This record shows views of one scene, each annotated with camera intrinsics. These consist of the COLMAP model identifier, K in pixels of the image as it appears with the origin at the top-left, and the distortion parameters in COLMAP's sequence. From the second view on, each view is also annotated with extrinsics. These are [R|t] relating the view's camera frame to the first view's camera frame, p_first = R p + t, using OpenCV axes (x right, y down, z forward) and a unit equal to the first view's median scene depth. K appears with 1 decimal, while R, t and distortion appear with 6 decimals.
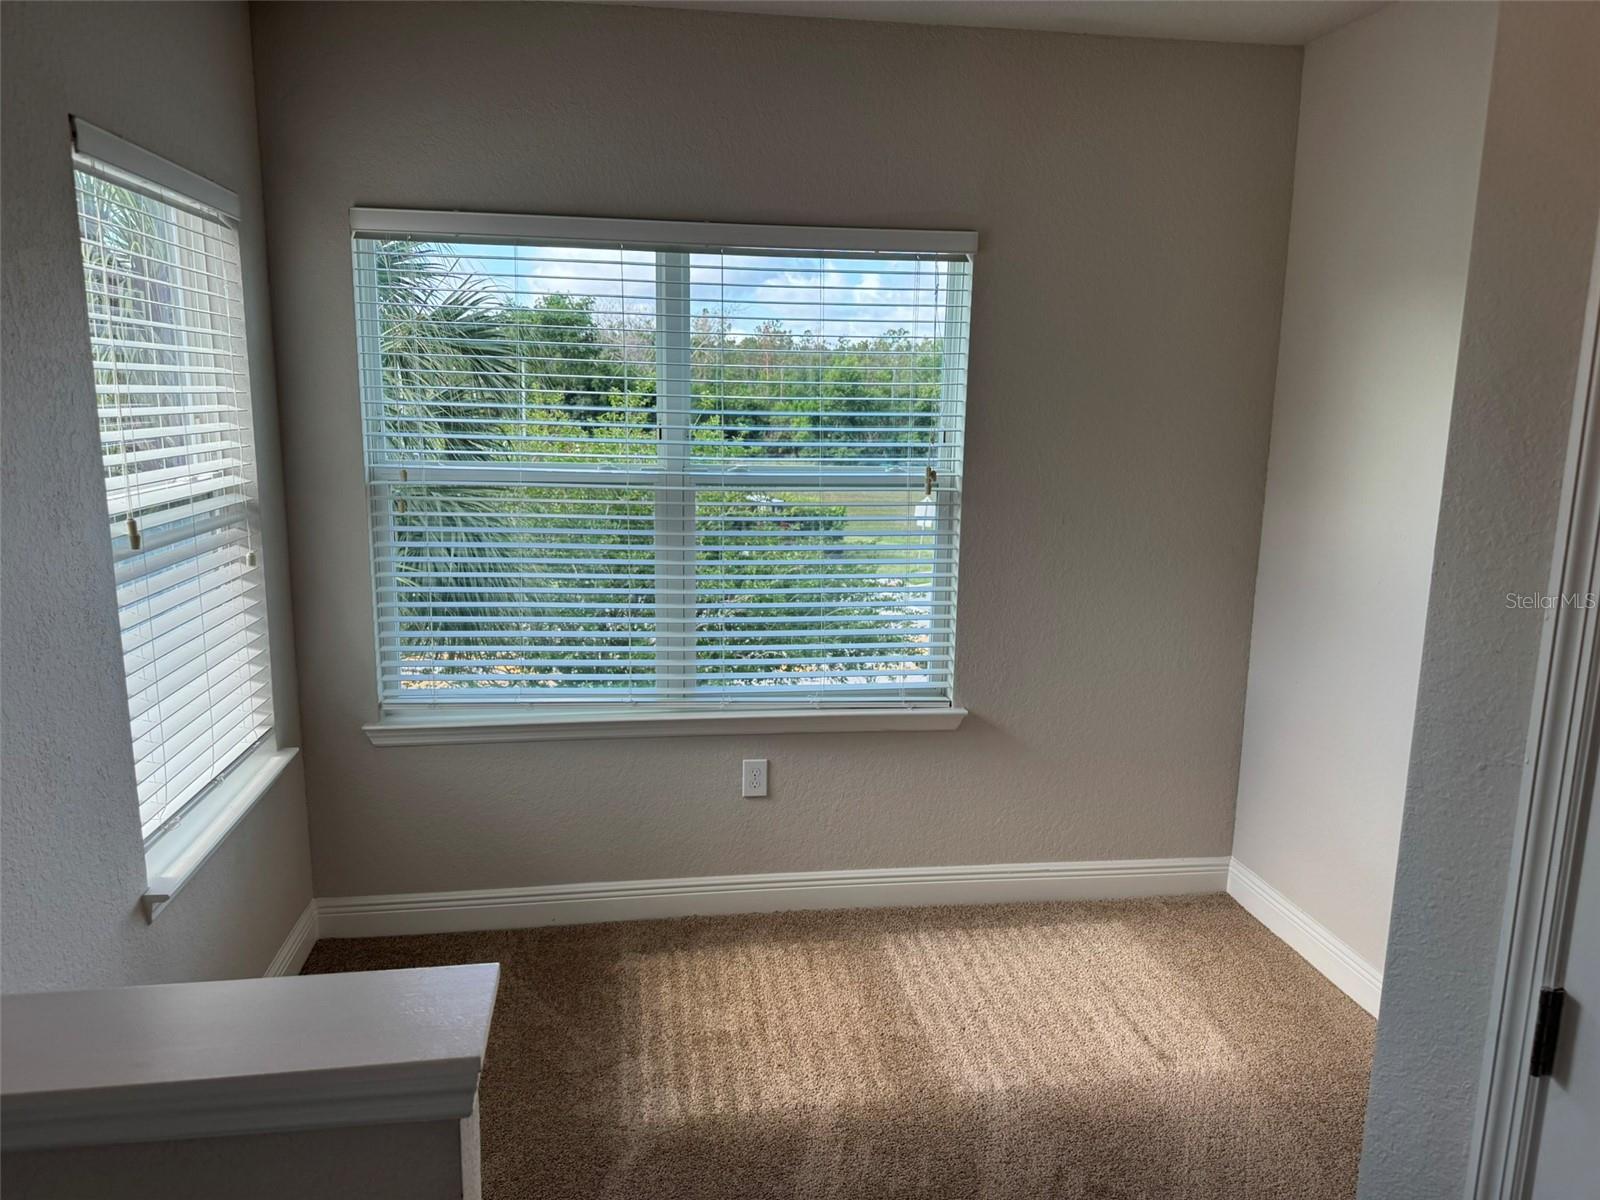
lens RADIAL K [[1122.8, 0, 797.3], [0, 1122.8, 594.0], [0, 0, 1]] dist [0.150695, -0.201871]
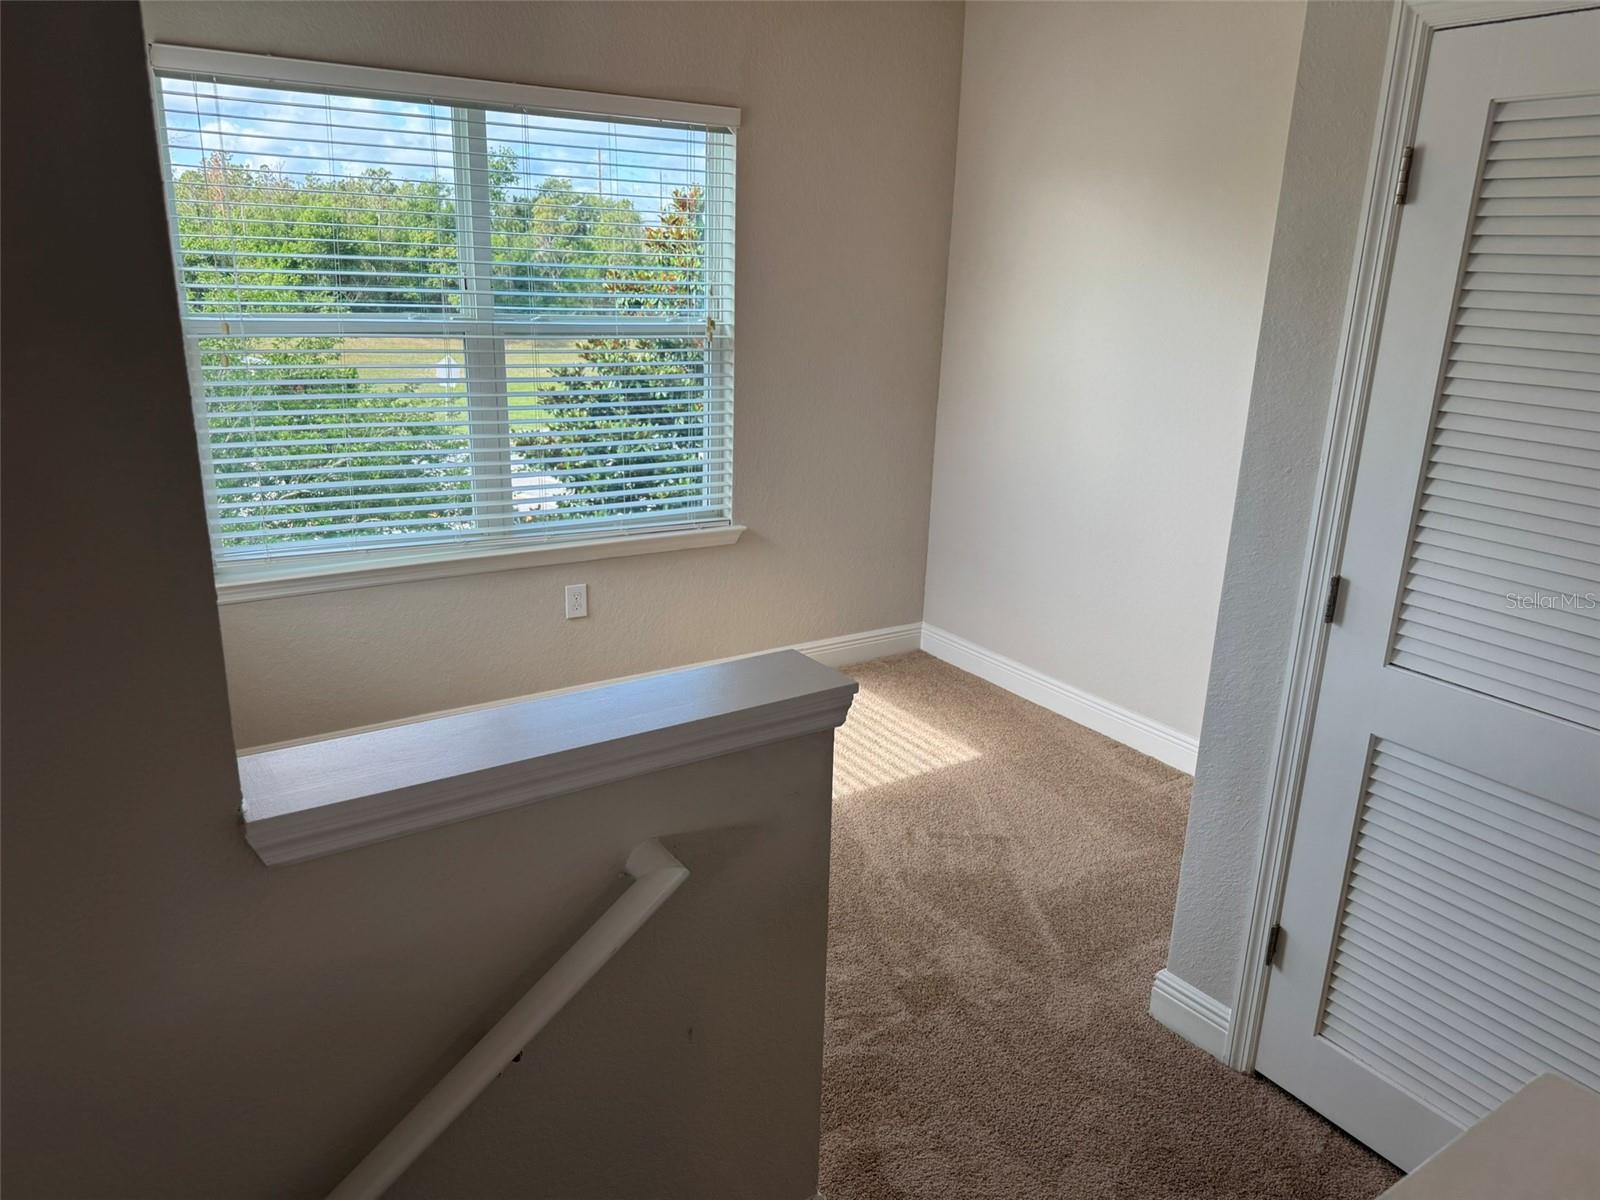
lens RADIAL K [[1125.1, 0, 803.9], [0, 1125.1, 606.1], [0, 0, 1]] dist [0.047569, -0.052893]
pose [[0.907810, -0.112516, 0.404008, -0.288407], [0.058012, 0.987768, 0.144740, 0.018023], [-0.415351, -0.107959, 0.903232, -0.115232]]
